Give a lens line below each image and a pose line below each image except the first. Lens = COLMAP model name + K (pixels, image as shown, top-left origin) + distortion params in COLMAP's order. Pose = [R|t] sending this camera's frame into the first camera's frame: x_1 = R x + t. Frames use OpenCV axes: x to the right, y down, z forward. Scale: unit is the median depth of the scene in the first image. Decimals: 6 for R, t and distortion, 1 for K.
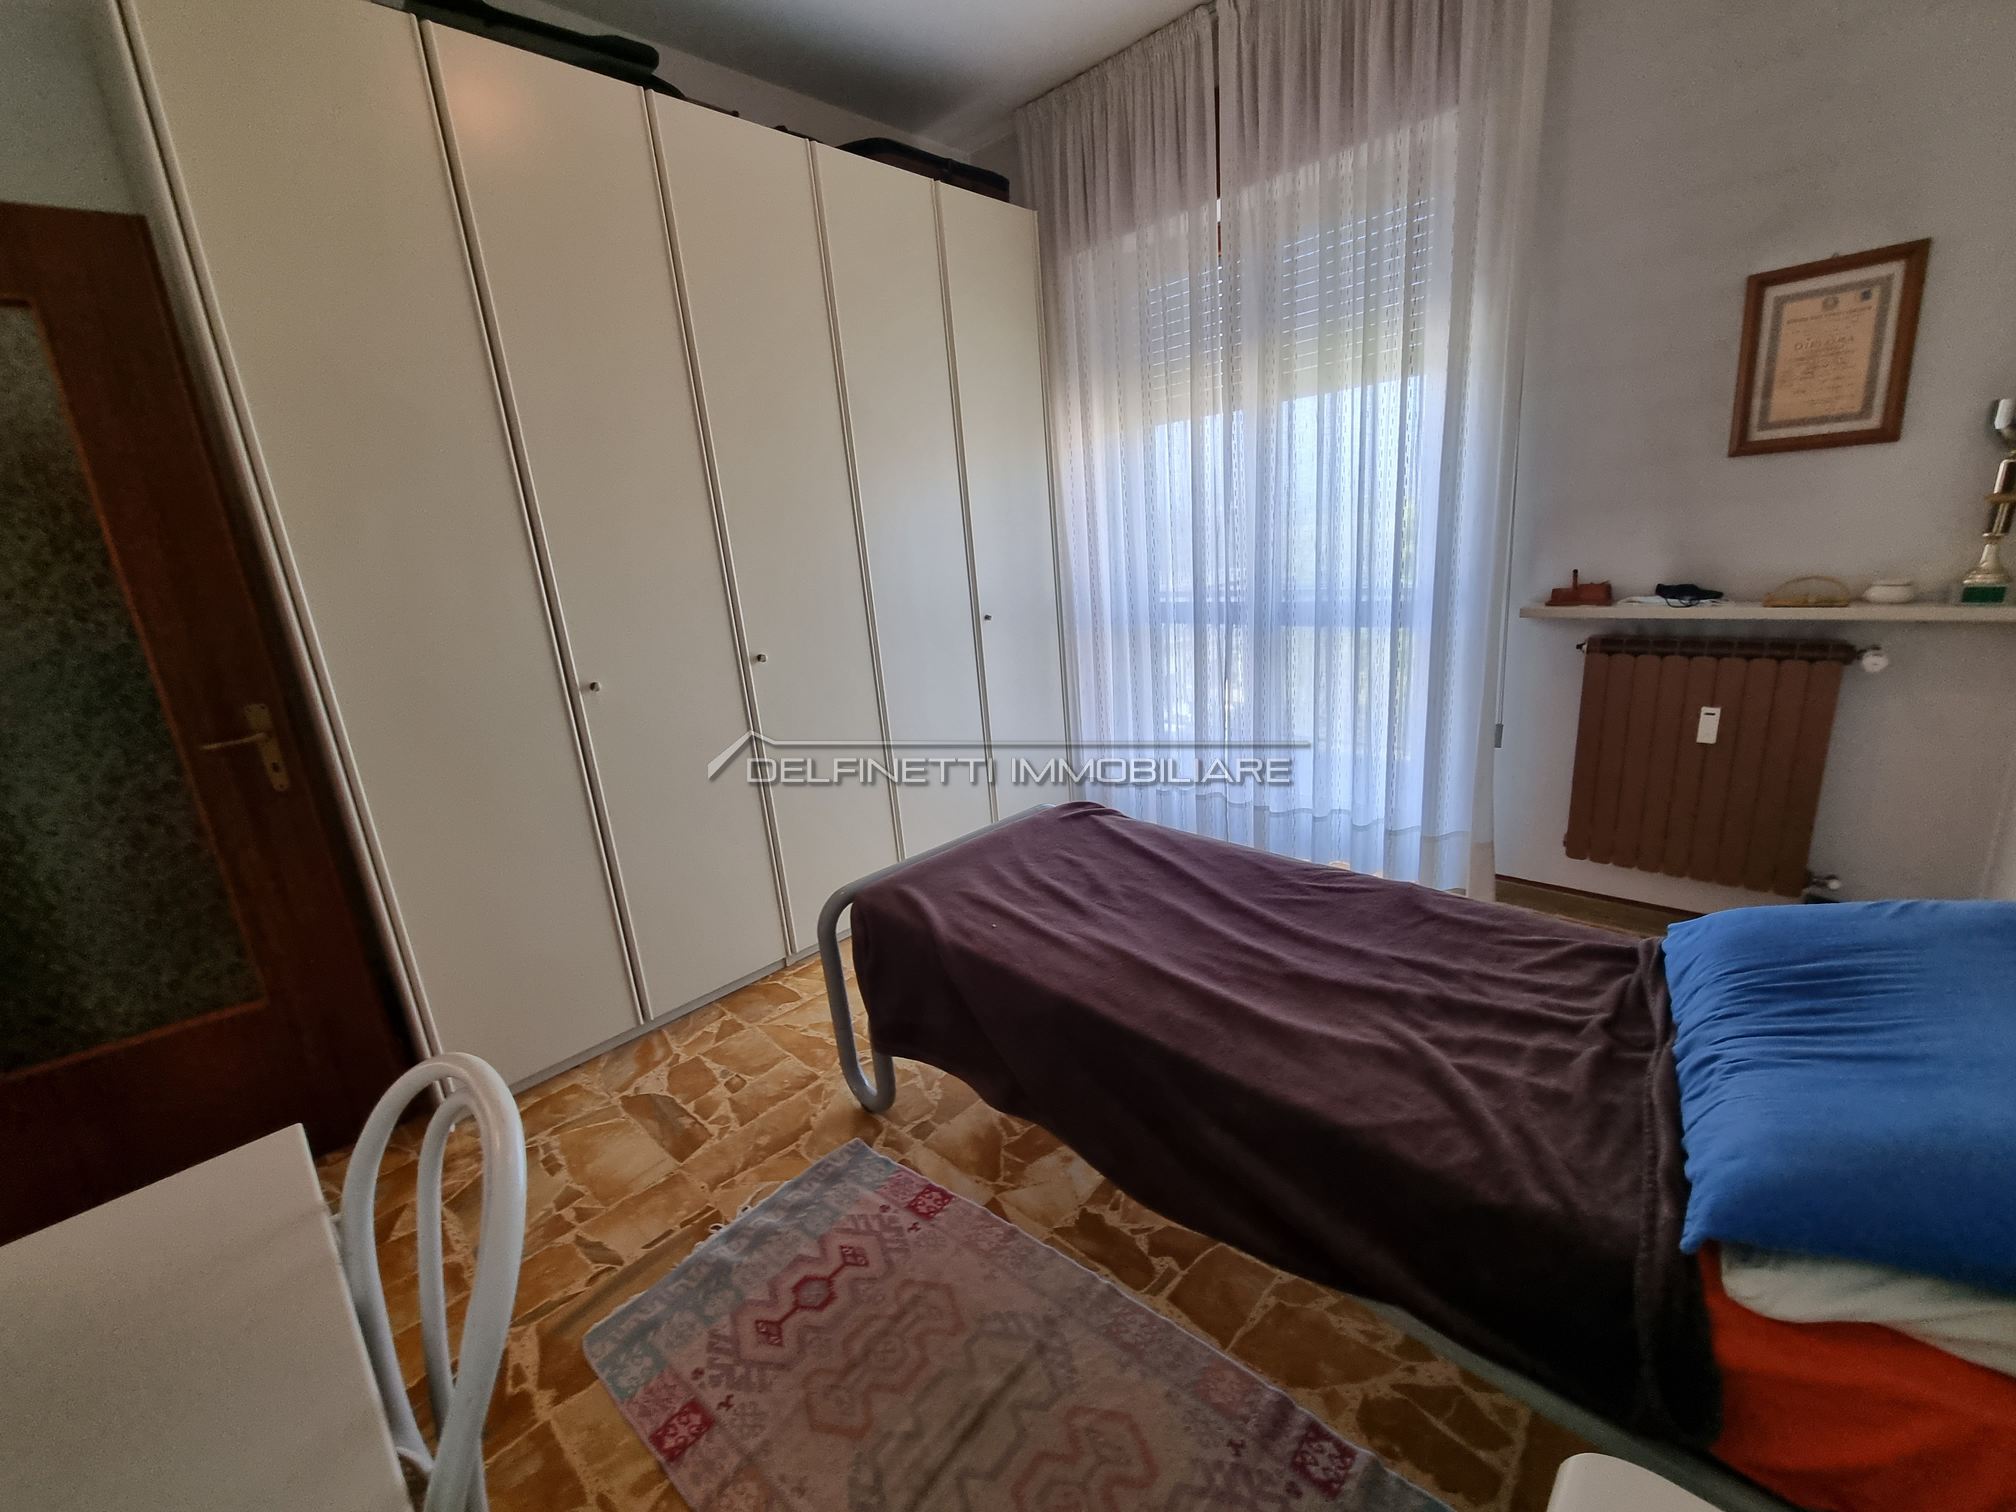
lens RADIAL K [[820.3, 0, 1000.0], [0, 820.3, 753.3], [0, 0, 1]] dist [0.000055, -0.001042]
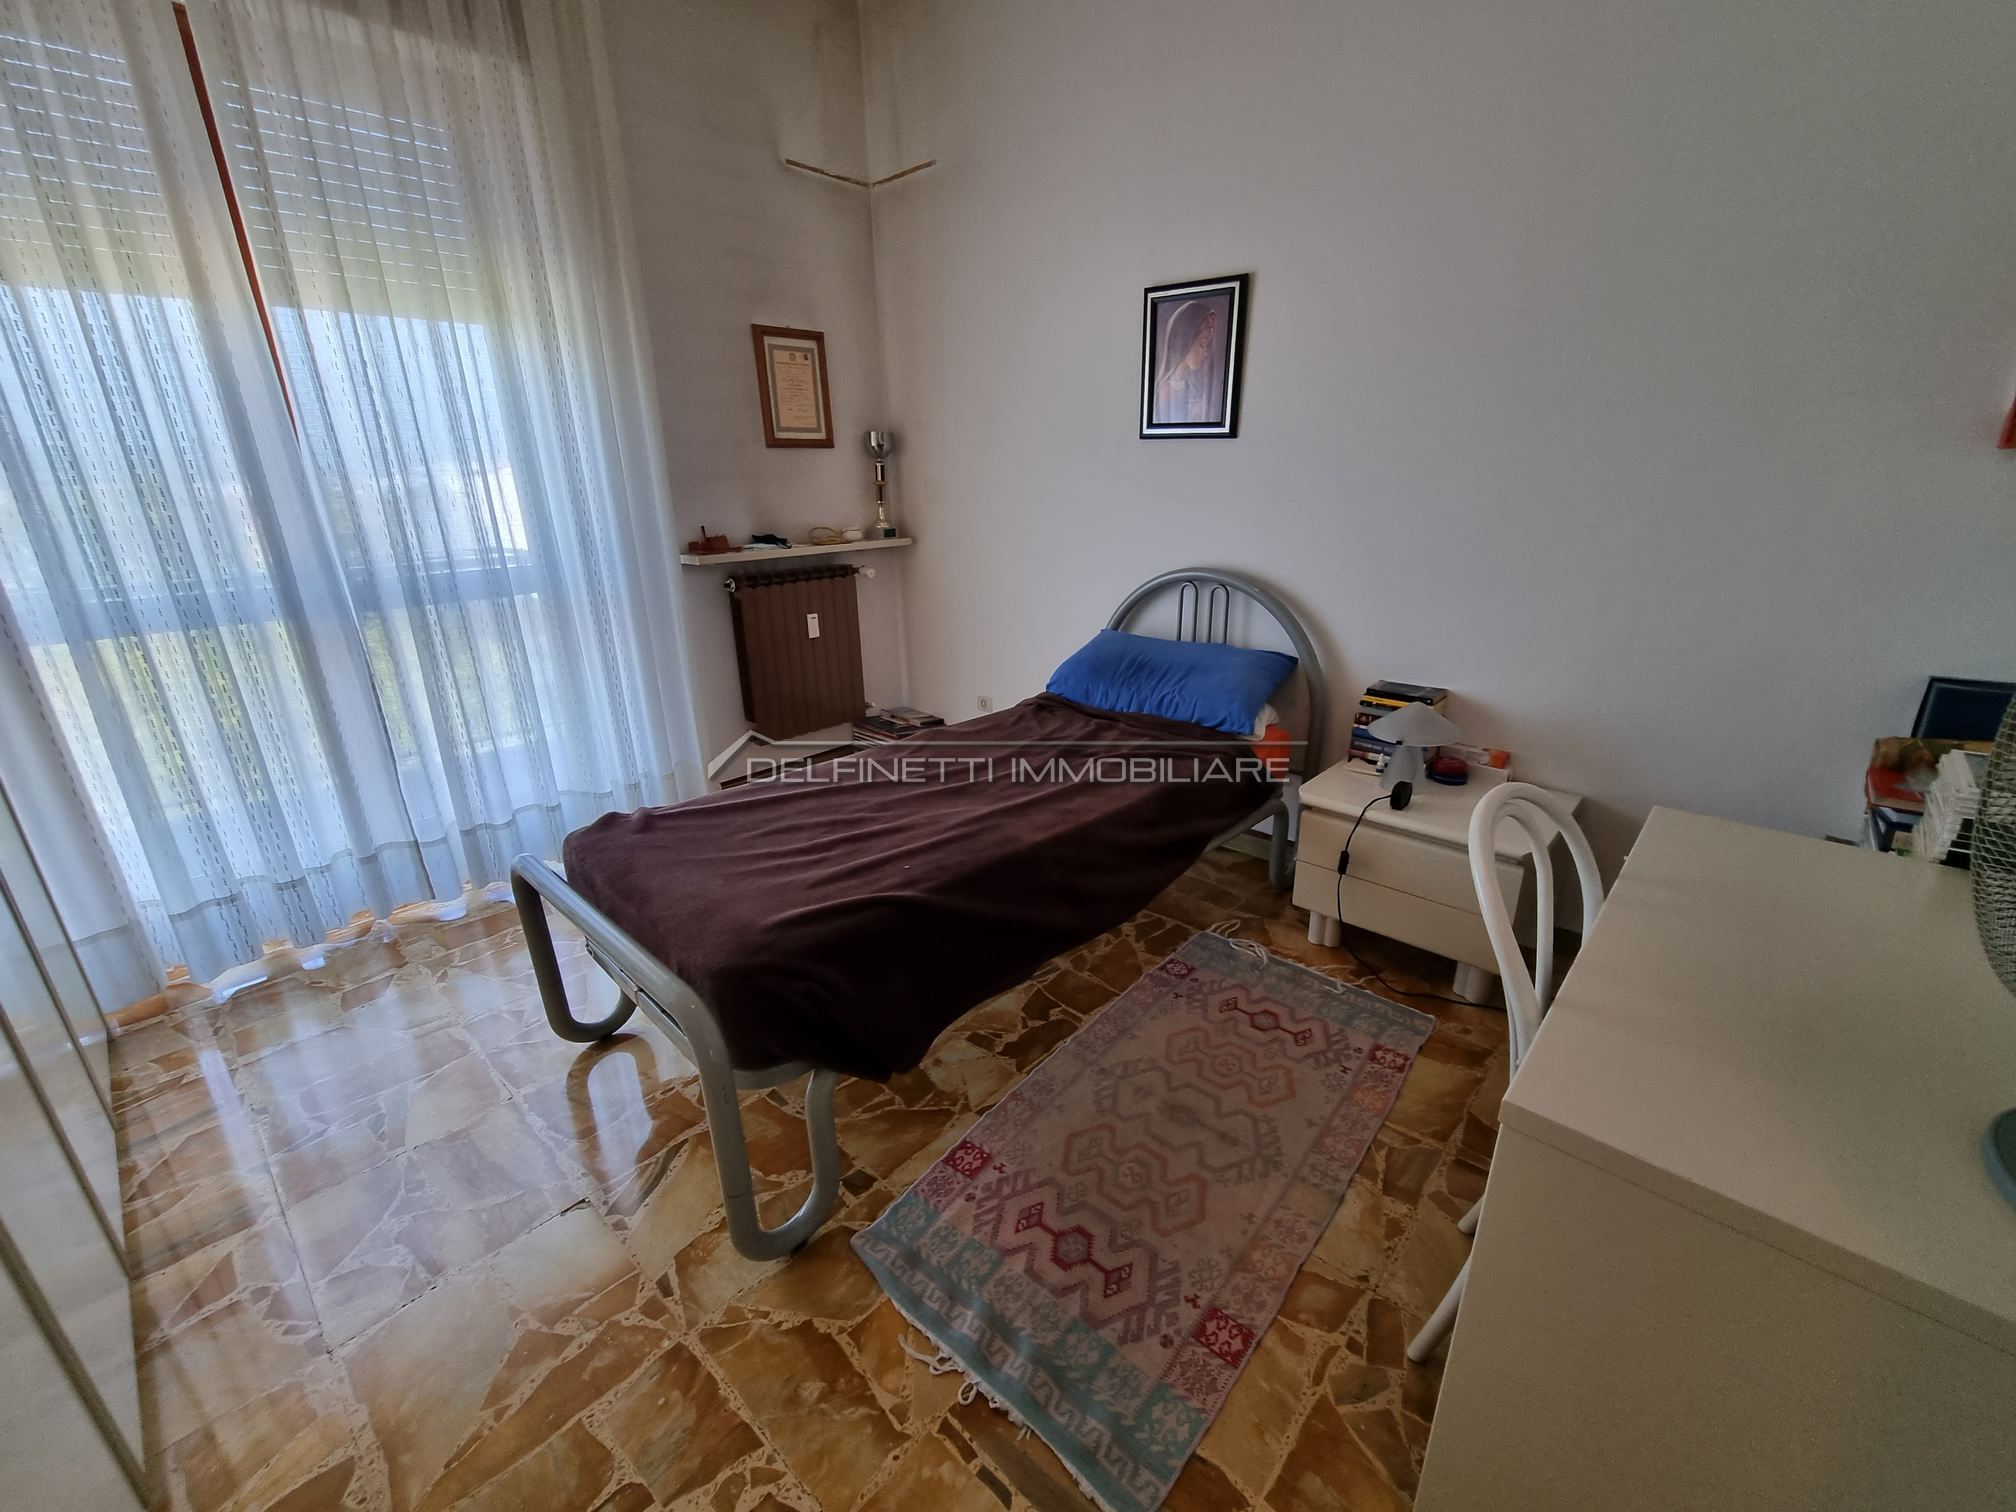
lens RADIAL K [[843.3, 0, 1023.6], [0, 843.3, 755.6], [0, 0, 1]] dist [0.011578, -0.007993]
pose [[-0.015919, -0.253216, 0.967279, -0.906257], [0.265560, 0.931586, 0.248243, -0.117989], [-0.963963, 0.260823, 0.052414, 0.748637]]
